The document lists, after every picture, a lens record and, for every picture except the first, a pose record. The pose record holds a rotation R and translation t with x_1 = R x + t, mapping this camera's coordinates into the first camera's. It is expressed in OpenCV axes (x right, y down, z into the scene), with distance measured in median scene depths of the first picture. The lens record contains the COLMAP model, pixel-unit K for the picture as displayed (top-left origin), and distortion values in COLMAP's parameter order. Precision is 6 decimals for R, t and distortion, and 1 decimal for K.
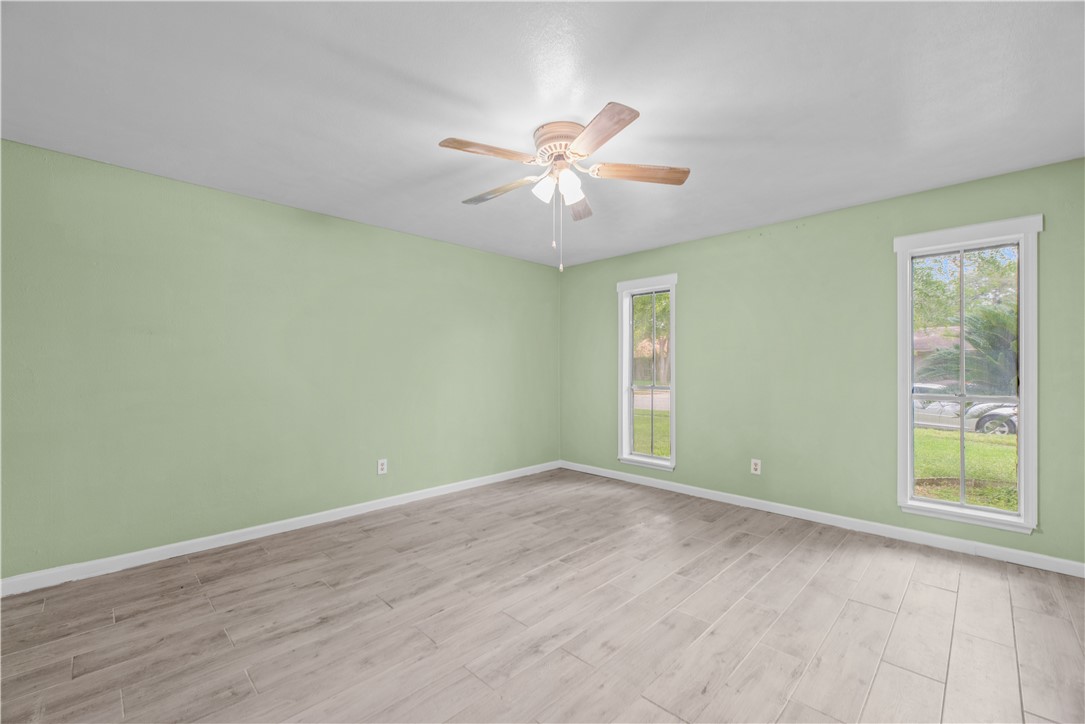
lens RADIAL K [[452.2, 0, 542.8], [0, 452.2, 366.4], [0, 0, 1]] dist [-0.008194, 0.000437]
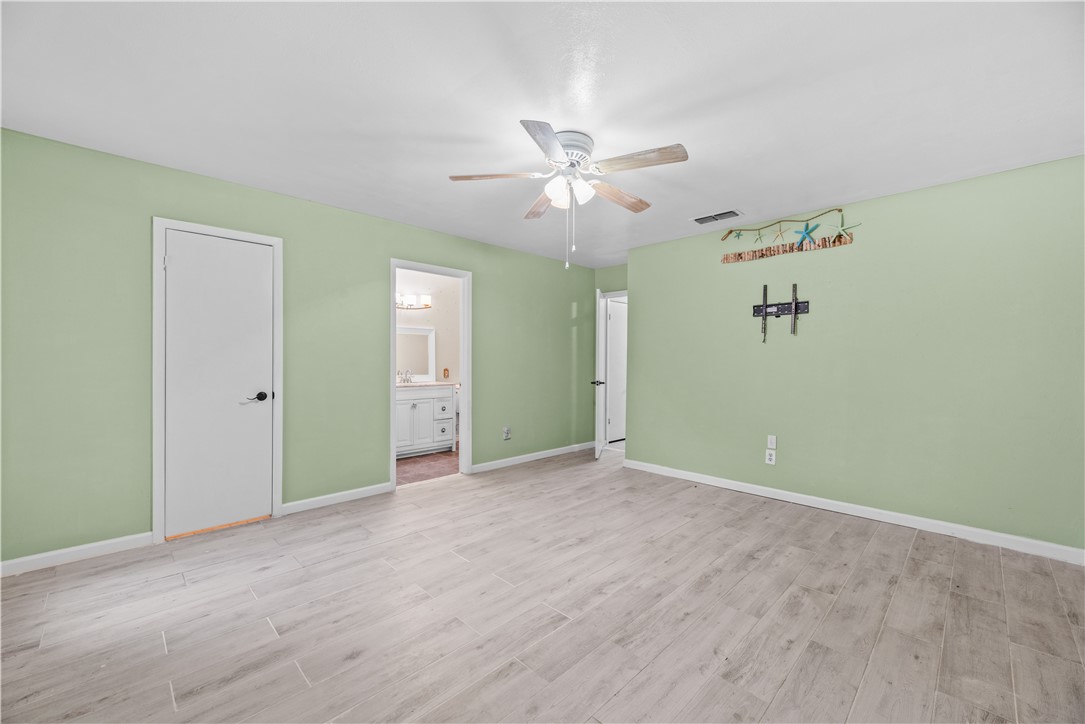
lens RADIAL K [[442.6, 0, 541.1], [0, 442.6, 359.8], [0, 0, 1]] dist [0.006482, -0.001044]
pose [[-0.999931, -0.005544, 0.010374, 0.084255], [-0.005577, 0.999980, -0.003140, 0.011186], [-0.010356, -0.003198, -0.999941, 1.918837]]
